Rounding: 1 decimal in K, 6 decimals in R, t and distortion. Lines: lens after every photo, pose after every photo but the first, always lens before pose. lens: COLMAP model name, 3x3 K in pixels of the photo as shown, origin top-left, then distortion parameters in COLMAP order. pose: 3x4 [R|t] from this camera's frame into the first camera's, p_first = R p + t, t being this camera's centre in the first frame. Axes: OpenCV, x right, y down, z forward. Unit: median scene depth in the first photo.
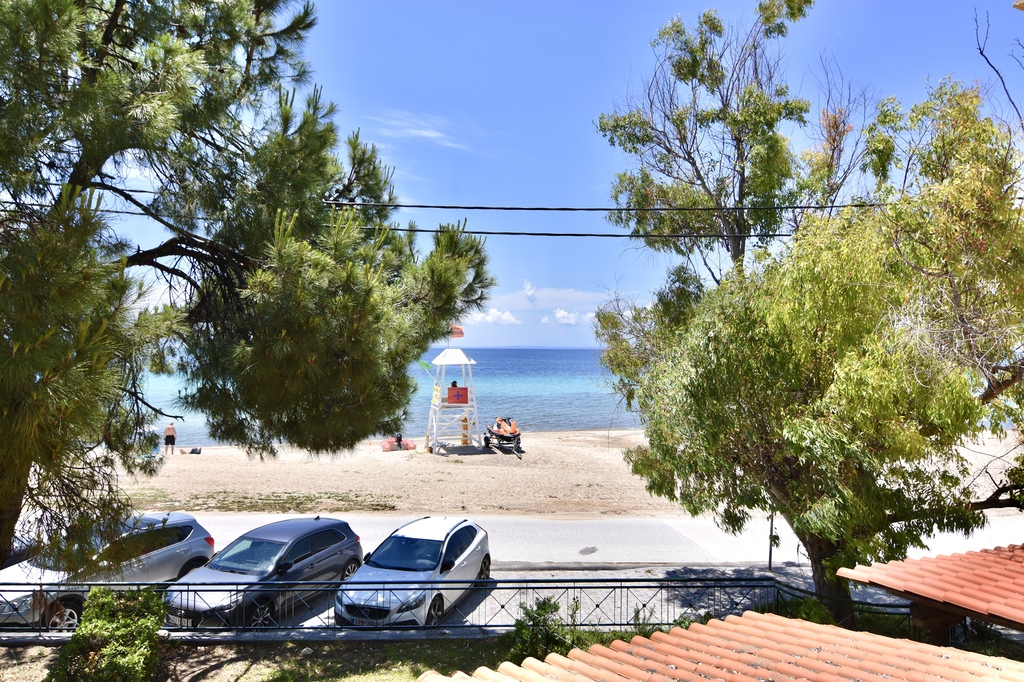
lens RADIAL K [[697.0, 0, 507.5], [0, 697.0, 334.8], [0, 0, 1]] dist [-0.004379, -0.001986]
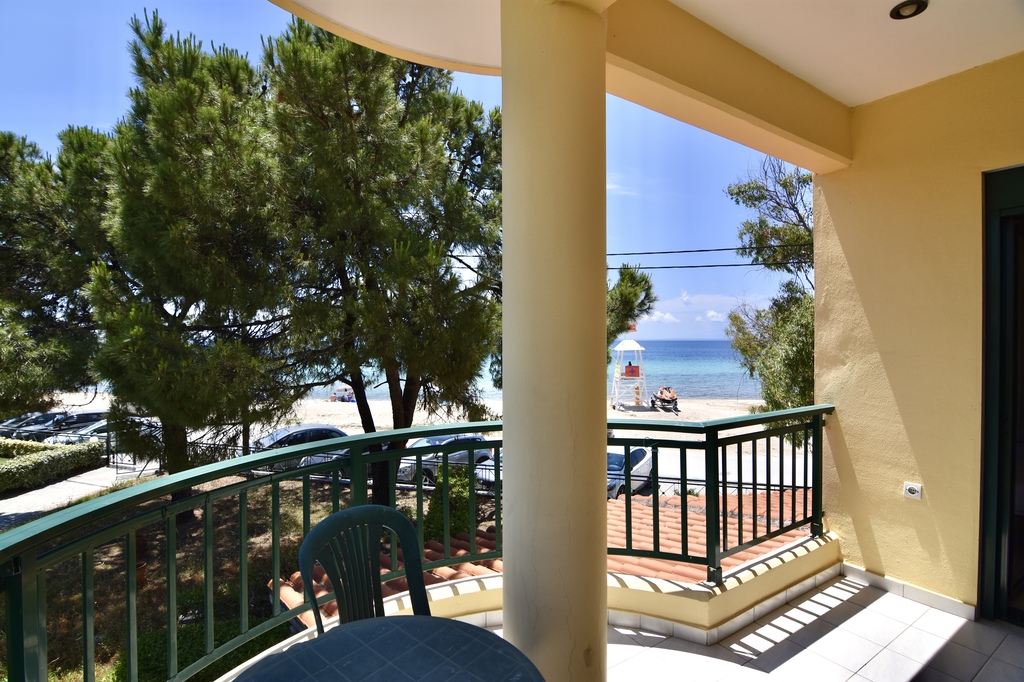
lens RADIAL K [[491.3, 0, 508.5], [0, 491.3, 342.0], [0, 0, 1]] dist [-0.016250, -0.005402]
pose [[0.950491, -0.003761, -0.310729, 0.005485], [0.010748, 0.999726, 0.020779, 0.001874], [0.310566, -0.023090, 0.950271, -0.165398]]
